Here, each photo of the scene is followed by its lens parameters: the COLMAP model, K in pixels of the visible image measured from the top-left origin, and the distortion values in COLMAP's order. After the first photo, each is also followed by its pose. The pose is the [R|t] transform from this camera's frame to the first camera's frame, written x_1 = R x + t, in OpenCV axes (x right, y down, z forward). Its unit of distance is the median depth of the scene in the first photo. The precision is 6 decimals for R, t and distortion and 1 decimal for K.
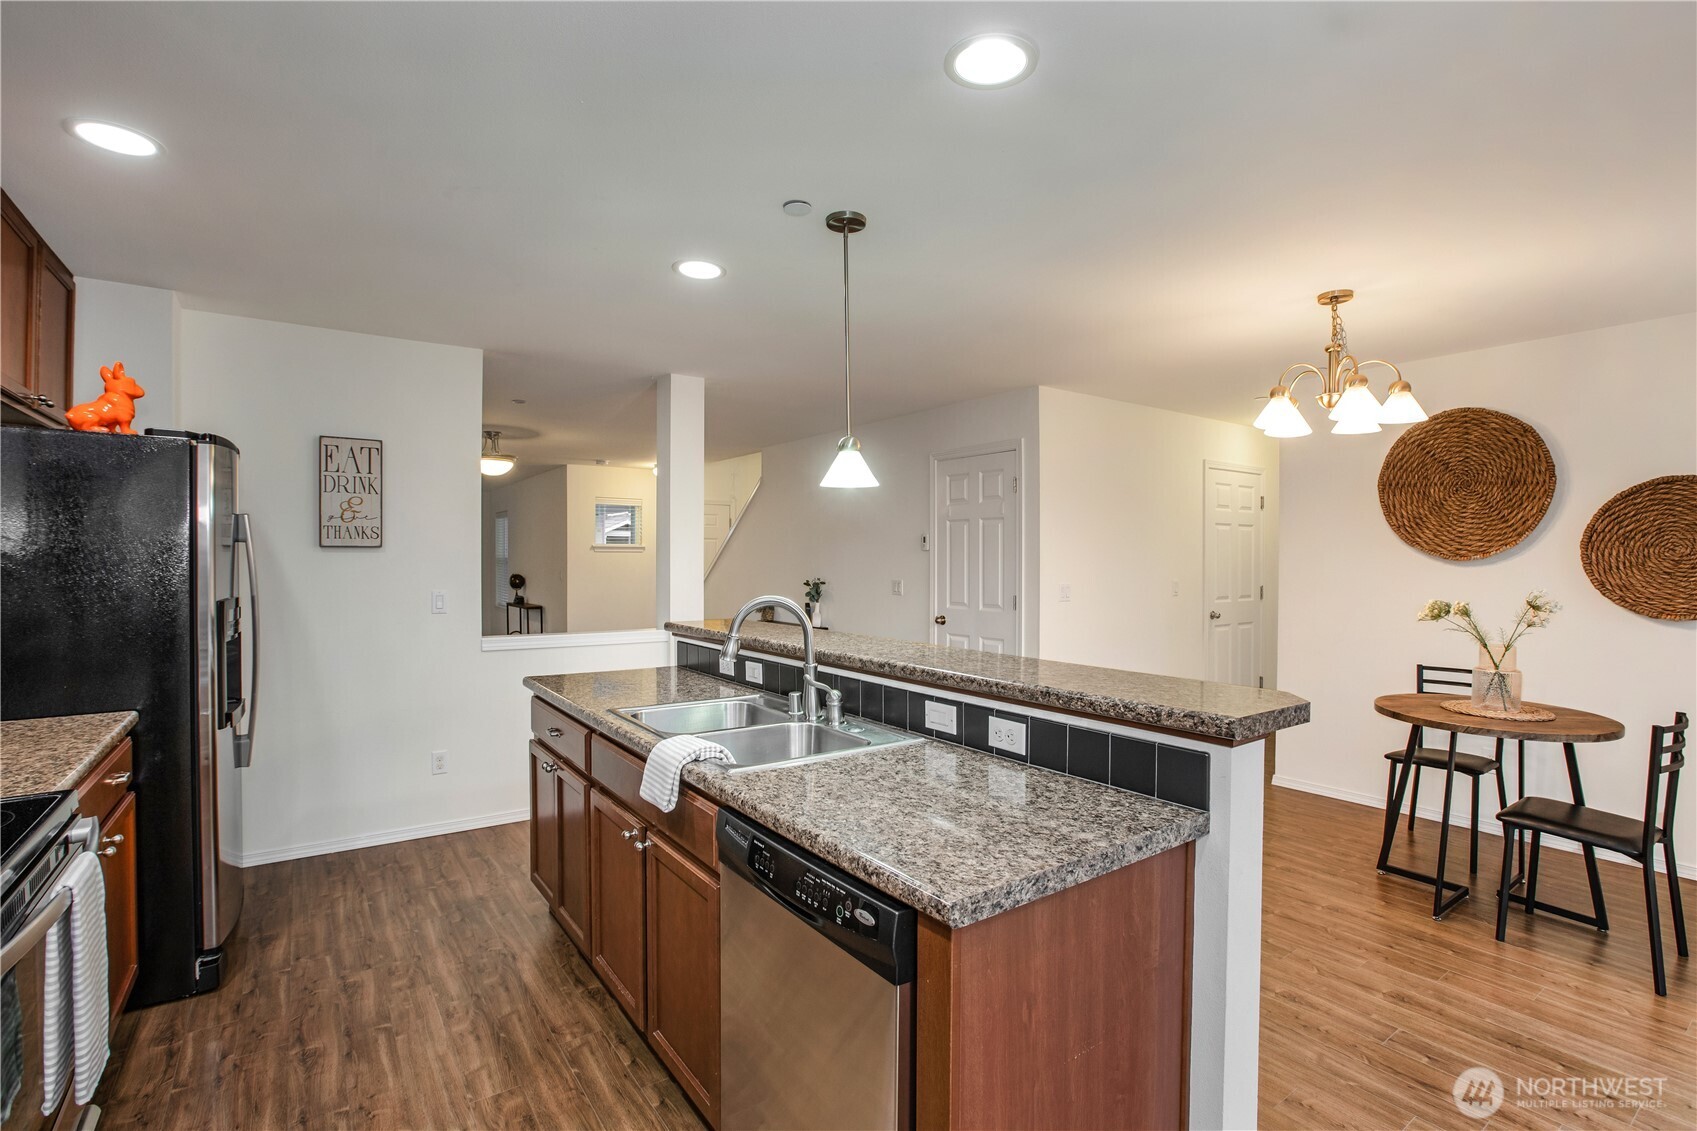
lens RADIAL K [[793.5, 0, 858.6], [0, 793.5, 573.6], [0, 0, 1]] dist [-0.047636, 0.009271]
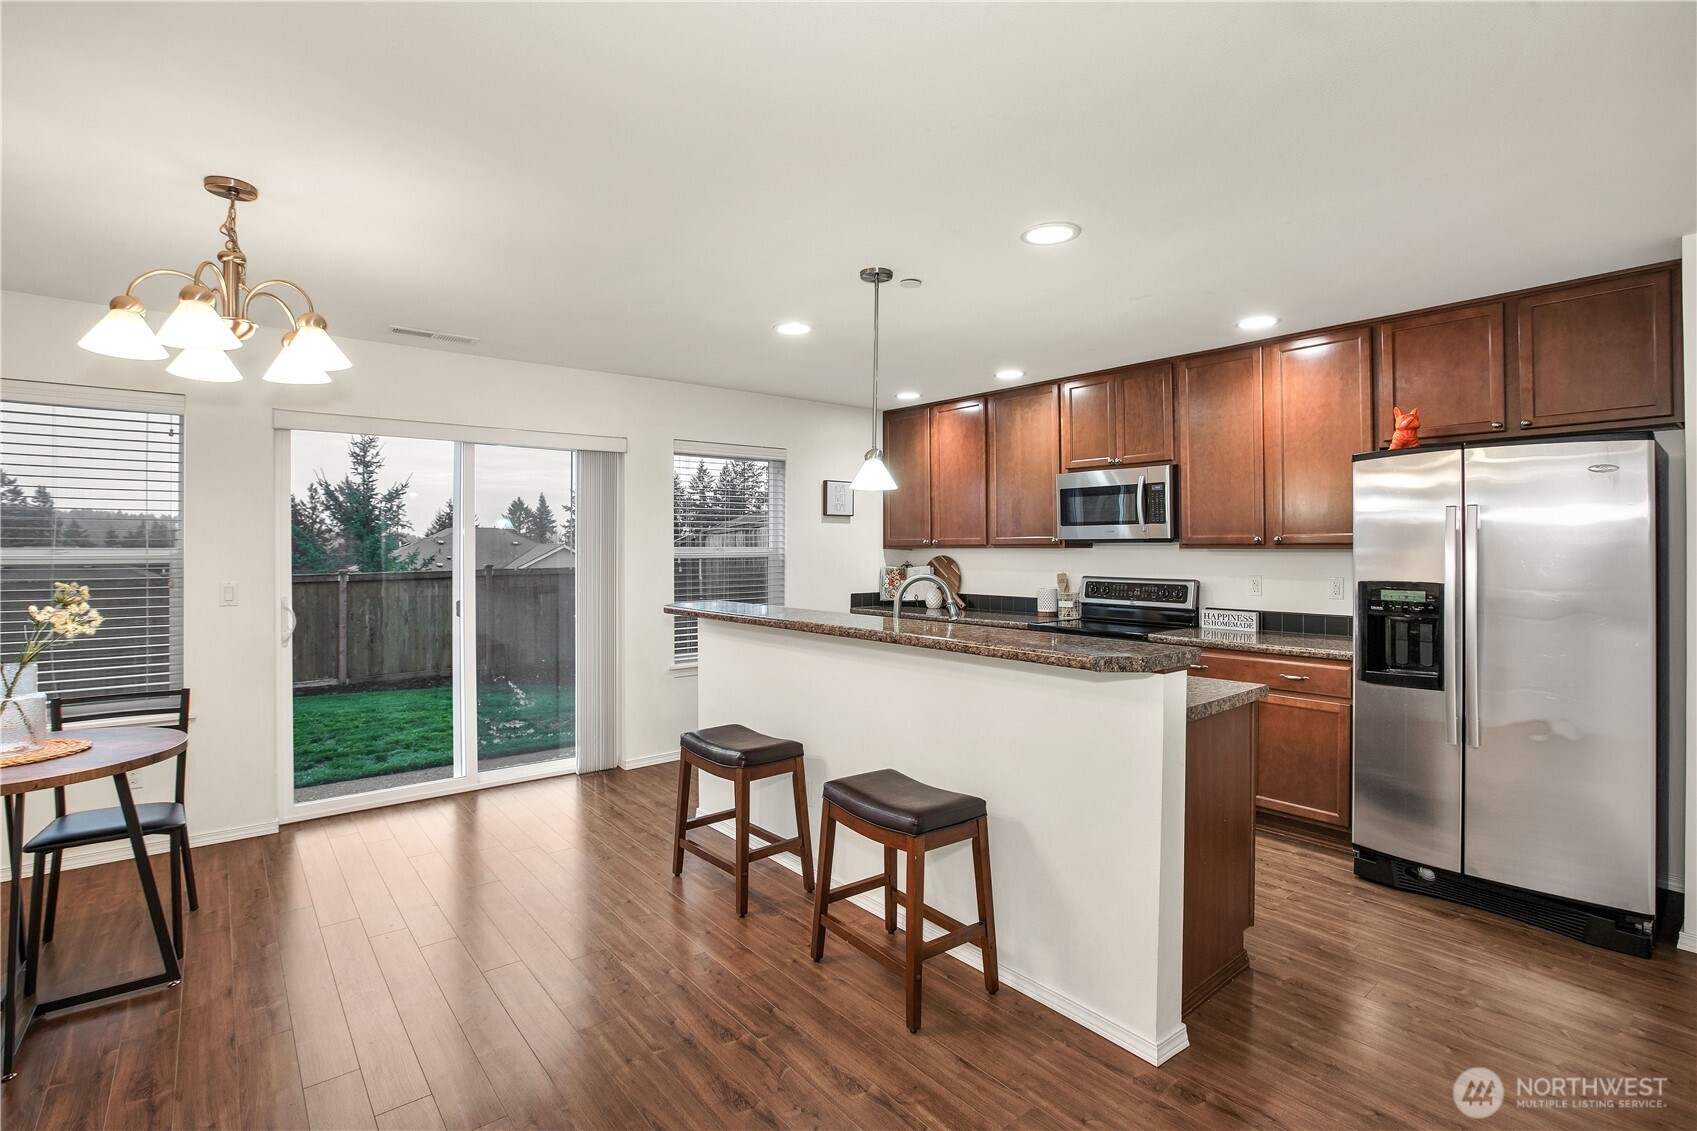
lens RADIAL K [[801.1, 0, 857.7], [0, 801.1, 559.3], [0, 0, 1]] dist [-0.045502, 0.000736]
pose [[-0.996779, 0.001449, -0.080184, 0.108751], [-0.001258, 0.999431, 0.033707, -0.040548], [0.080187, 0.033699, -0.996210, 2.134026]]
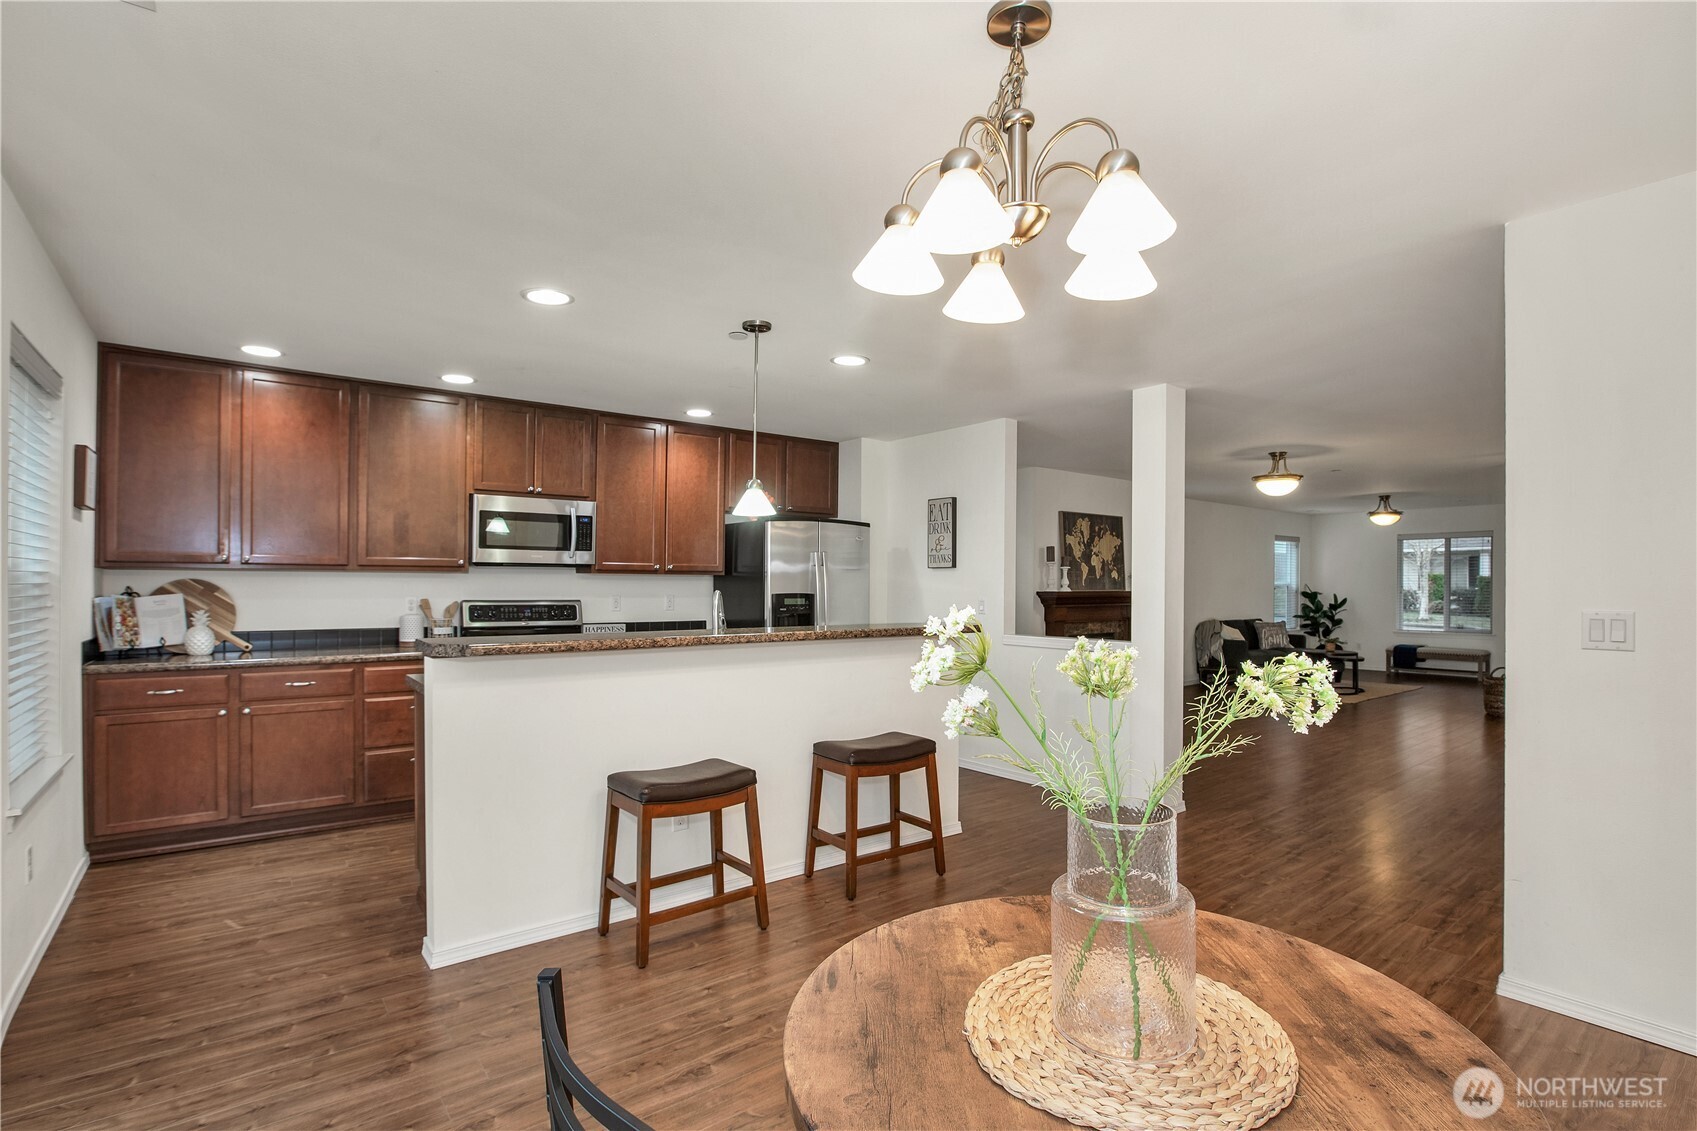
lens RADIAL K [[794.7, 0, 858.5], [0, 794.7, 591.7], [0, 0, 1]] dist [-0.033564, 0.001091]
pose [[0.055406, 0.006511, -0.998443, 1.335115], [-0.023927, 0.999700, 0.005191, 0.014325], [0.998177, 0.023602, 0.055545, 1.051068]]
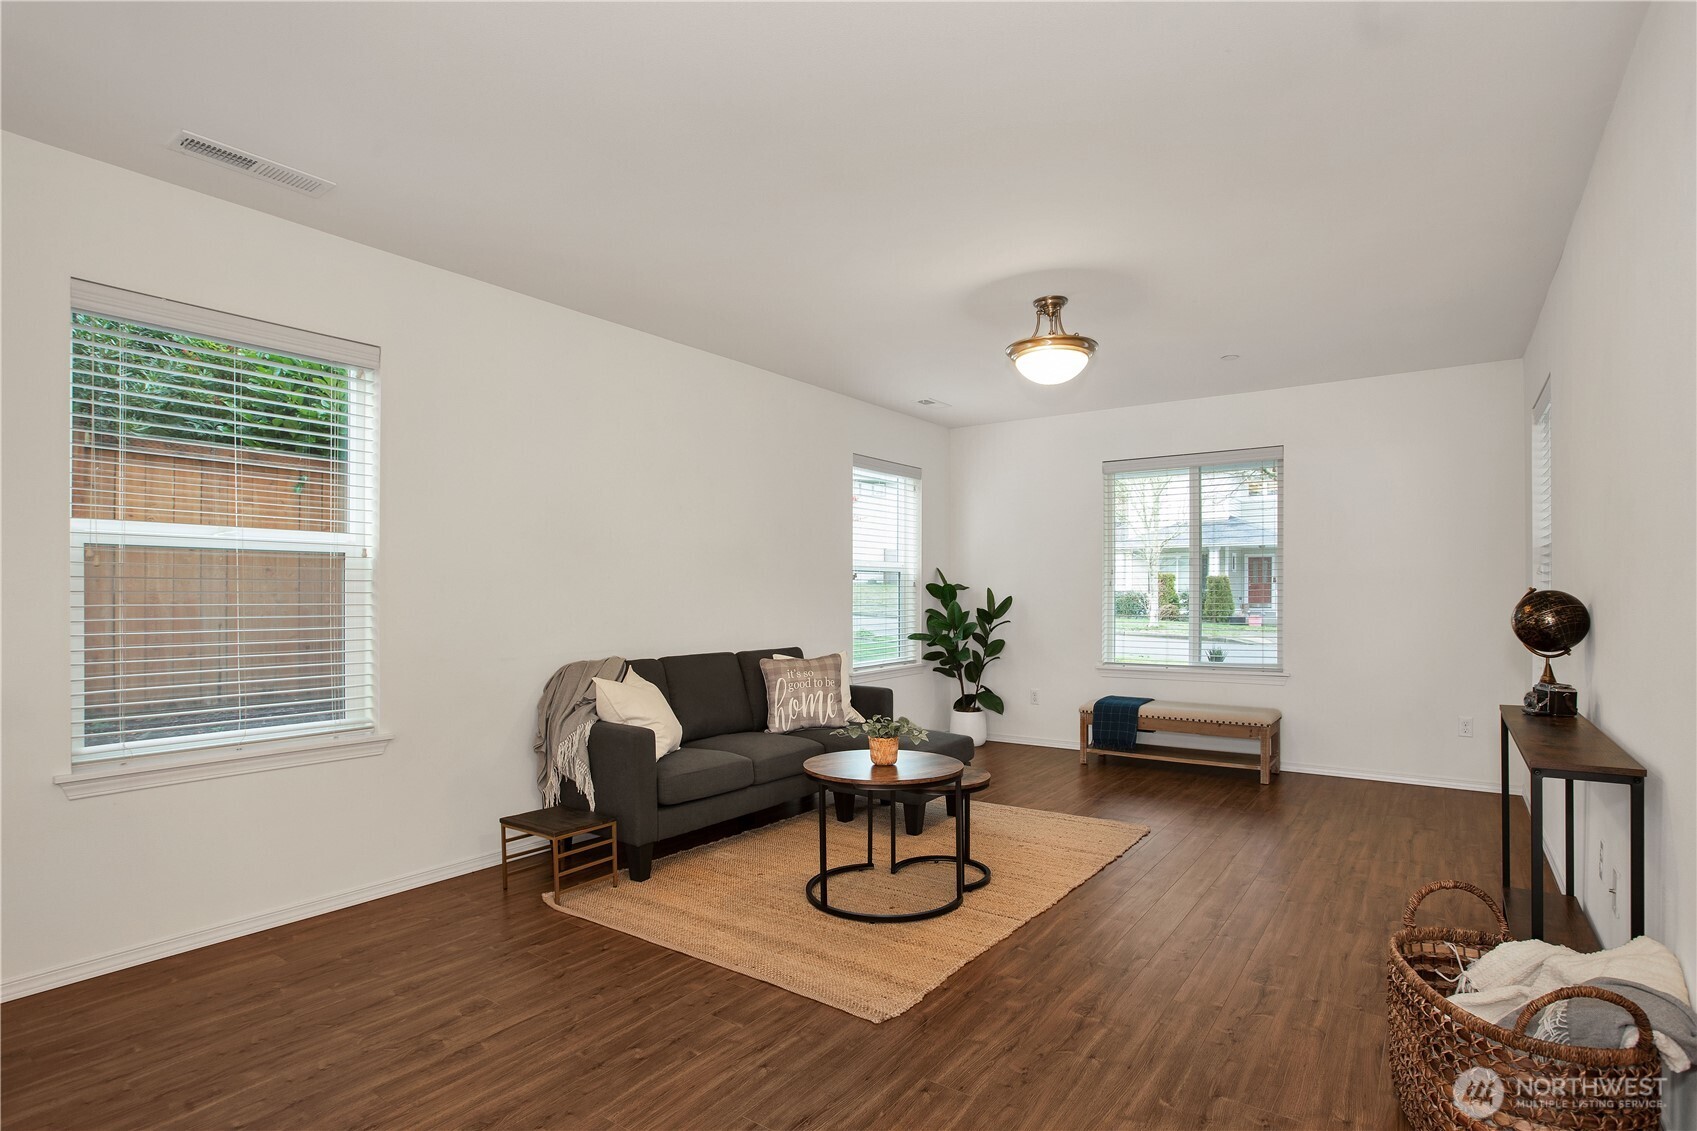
lens RADIAL K [[844.2, 0, 854.2], [0, 844.2, 594.1], [0, 0, 1]] dist [-0.019527, 0.000222]
pose [[0.331062, 0.000485, -0.943609, -1.074959], [-0.021807, 0.999737, -0.007137, 0.024875], [0.943357, 0.022940, 0.330985, 3.020027]]
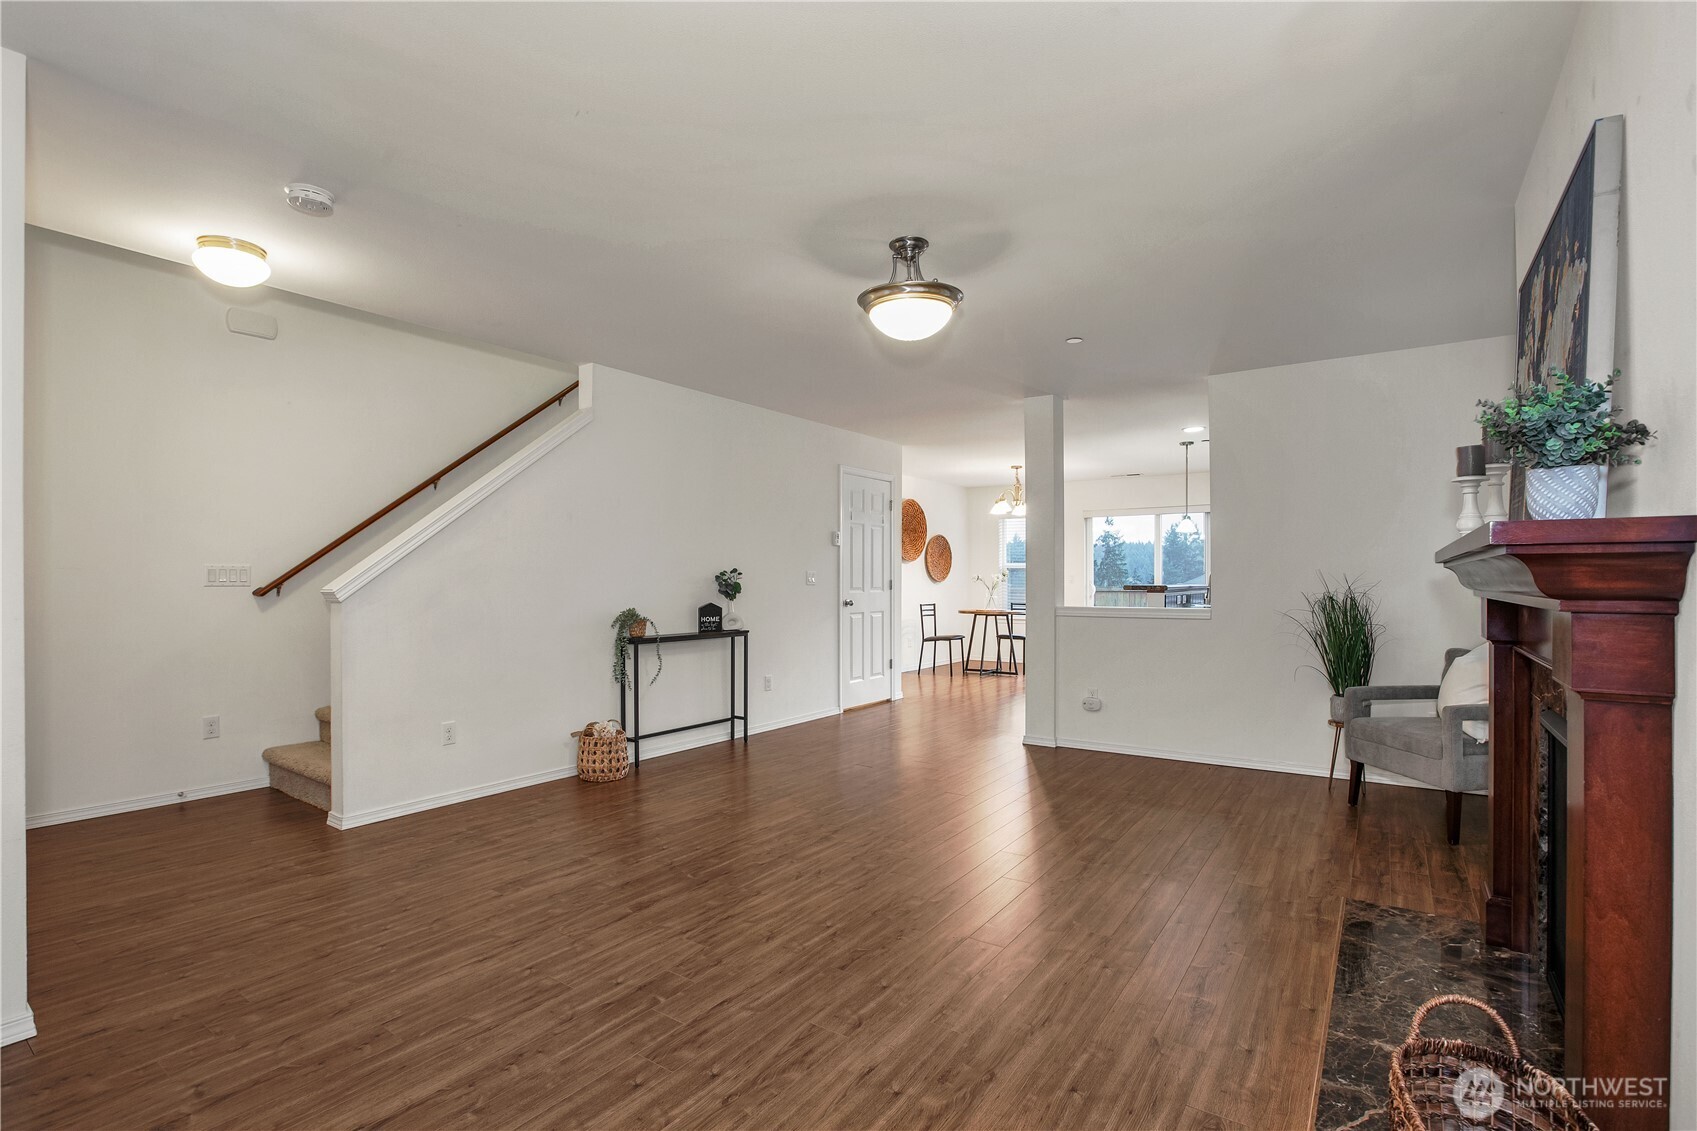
lens RADIAL K [[778.4, 0, 852.6], [0, 778.4, 573.6], [0, 0, 1]] dist [-0.050977, 0.015481]
pose [[-0.339545, 0.011273, 0.940522, -2.208035], [0.024194, 0.999702, -0.003248, 0.025177], [-0.940279, 0.021652, -0.339717, 3.031935]]
